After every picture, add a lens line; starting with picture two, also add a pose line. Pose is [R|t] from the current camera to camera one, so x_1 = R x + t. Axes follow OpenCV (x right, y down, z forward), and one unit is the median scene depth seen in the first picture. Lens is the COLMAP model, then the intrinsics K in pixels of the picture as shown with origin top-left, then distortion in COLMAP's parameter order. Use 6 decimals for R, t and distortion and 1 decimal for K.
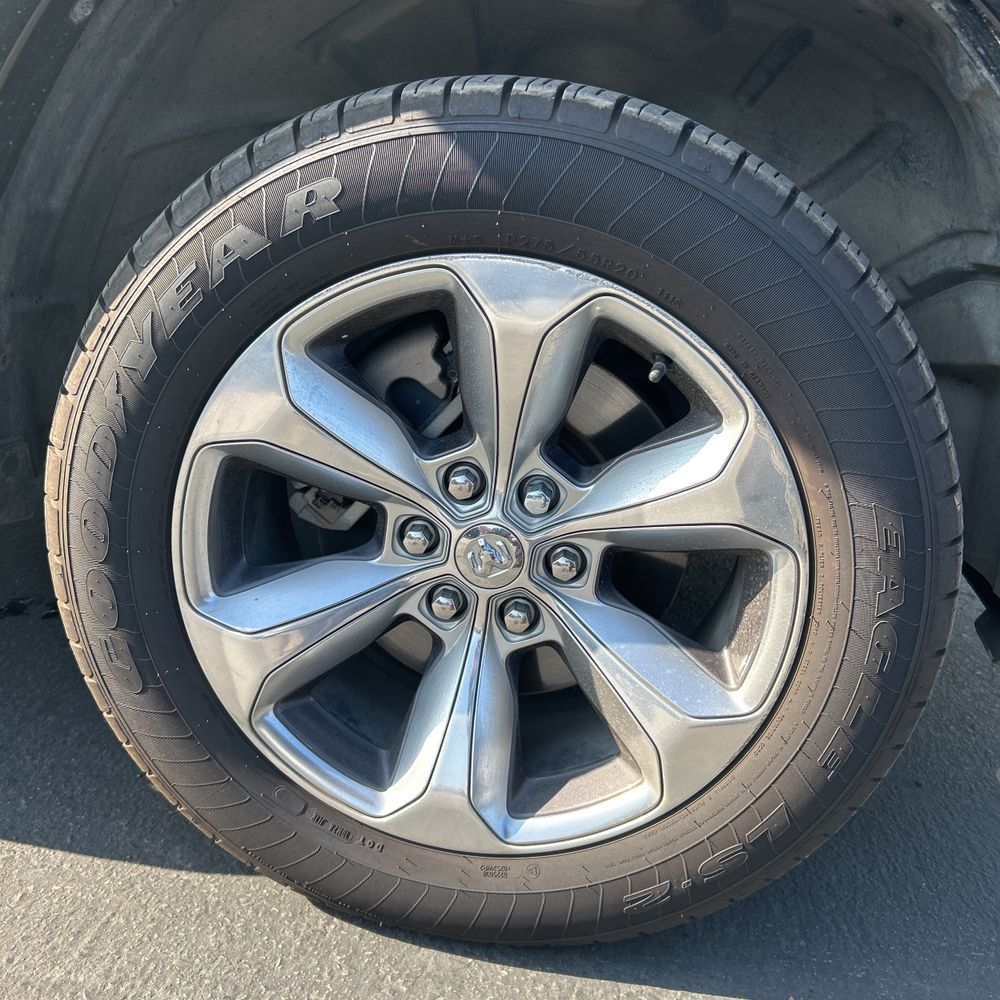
lens RADIAL K [[1000.6, 0, 498.6], [0, 1000.6, 511.0], [0, 0, 1]] dist [0.028585, 0.015653]
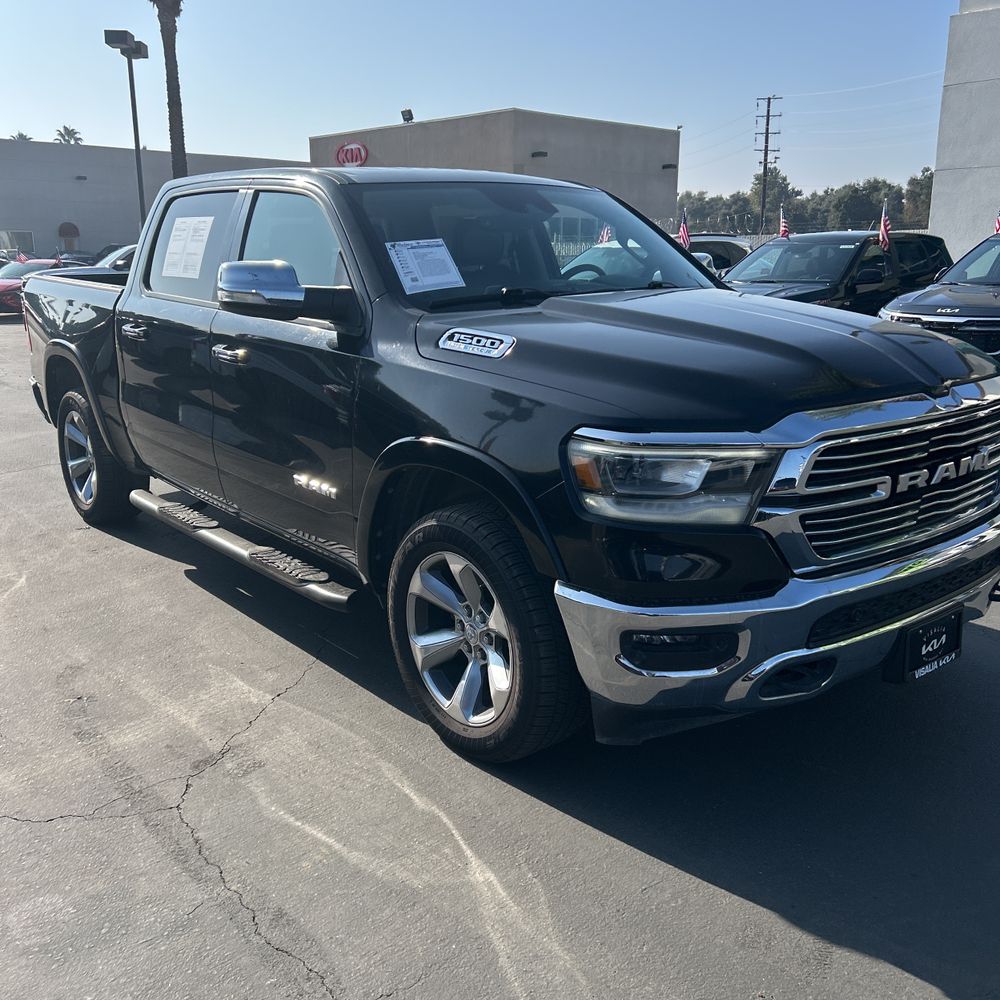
lens RADIAL K [[1036.8, 0, 502.7], [0, 1036.8, 514.9], [0, 0, 1]] dist [0.026080, 0.007966]
pose [[0.704494, 0.046139, -0.708209, 2.573434], [-0.139477, 0.987425, -0.074416, -0.109019], [0.695870, 0.151204, 0.702070, -1.485129]]
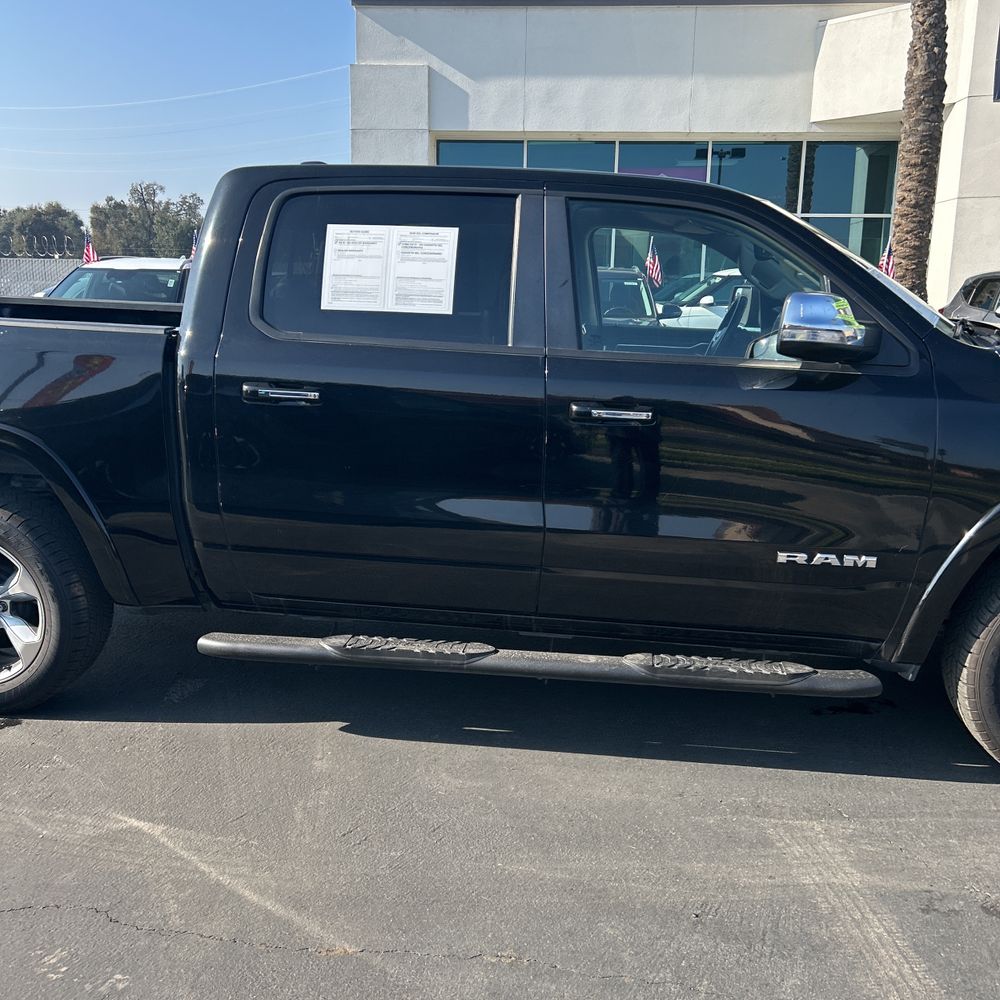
lens RADIAL K [[1024.7, 0, 481.4], [0, 1024.7, 533.6], [0, 0, 1]] dist [0.054627, -0.026430]
pose [[0.993314, -0.108555, -0.039272, -1.878605], [0.104485, 0.990075, -0.093990, -0.307305], [0.049086, 0.089258, 0.994798, -2.605994]]
